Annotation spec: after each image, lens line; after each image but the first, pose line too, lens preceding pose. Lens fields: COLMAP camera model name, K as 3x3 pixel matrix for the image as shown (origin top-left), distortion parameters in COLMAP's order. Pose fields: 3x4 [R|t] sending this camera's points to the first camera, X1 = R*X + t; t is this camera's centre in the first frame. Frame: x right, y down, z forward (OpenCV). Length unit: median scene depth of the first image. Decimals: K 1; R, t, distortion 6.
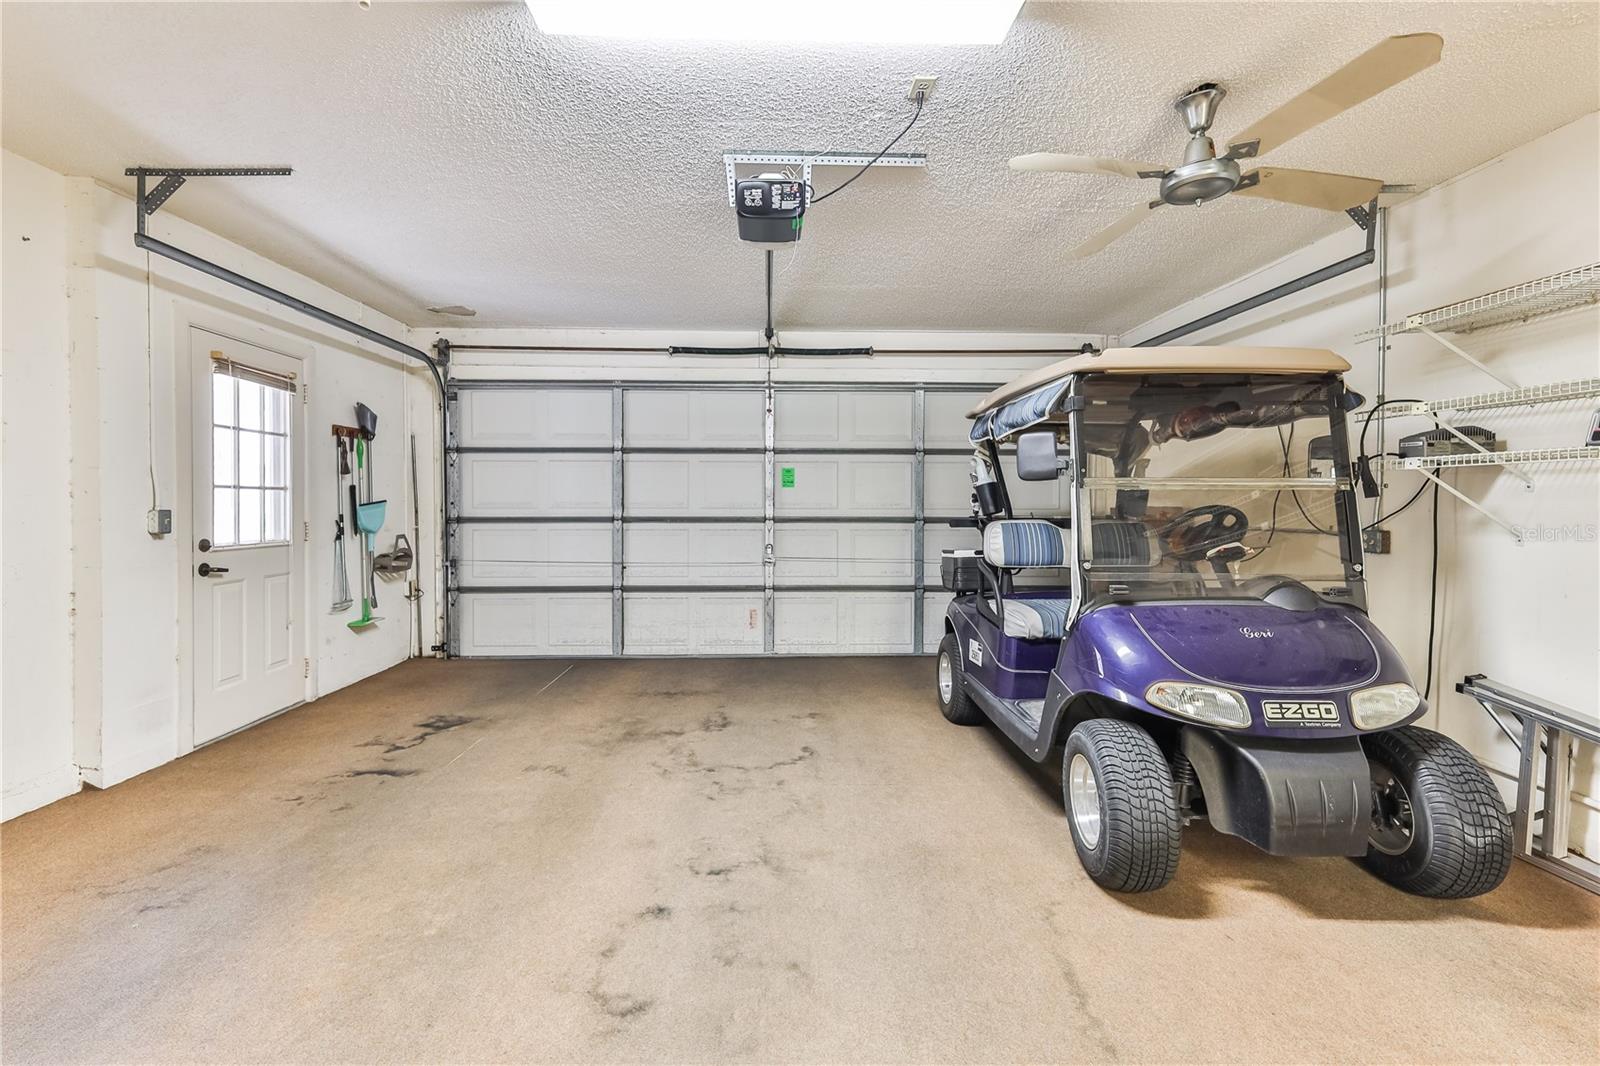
lens RADIAL K [[727.5, 0, 798.0], [0, 727.5, 507.6], [0, 0, 1]] dist [0.001919, 0.000133]
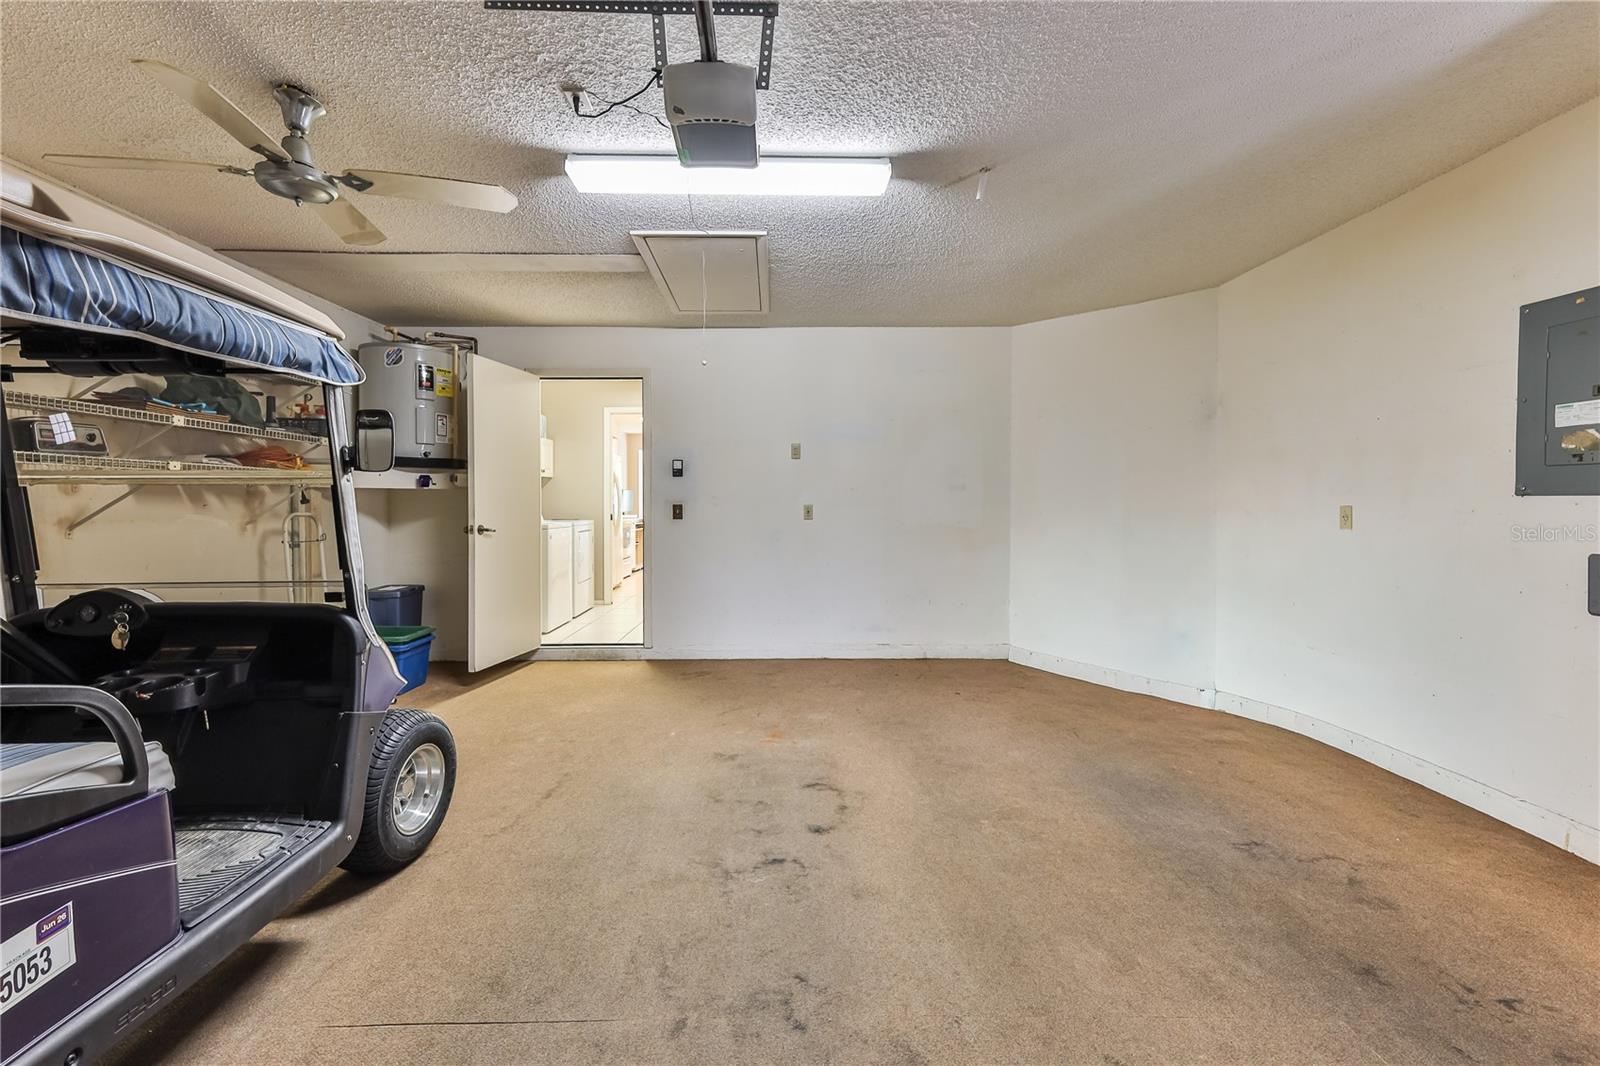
lens RADIAL K [[727.5, 0, 798.0], [0, 727.5, 507.6], [0, 0, 1]] dist [0.001919, 0.000133]
pose [[-0.999891, -0.000509, 0.014734, -0.163531], [-0.000274, 0.999873, 0.015954, -0.011764], [-0.014740, 0.015949, -0.999764, 2.091570]]
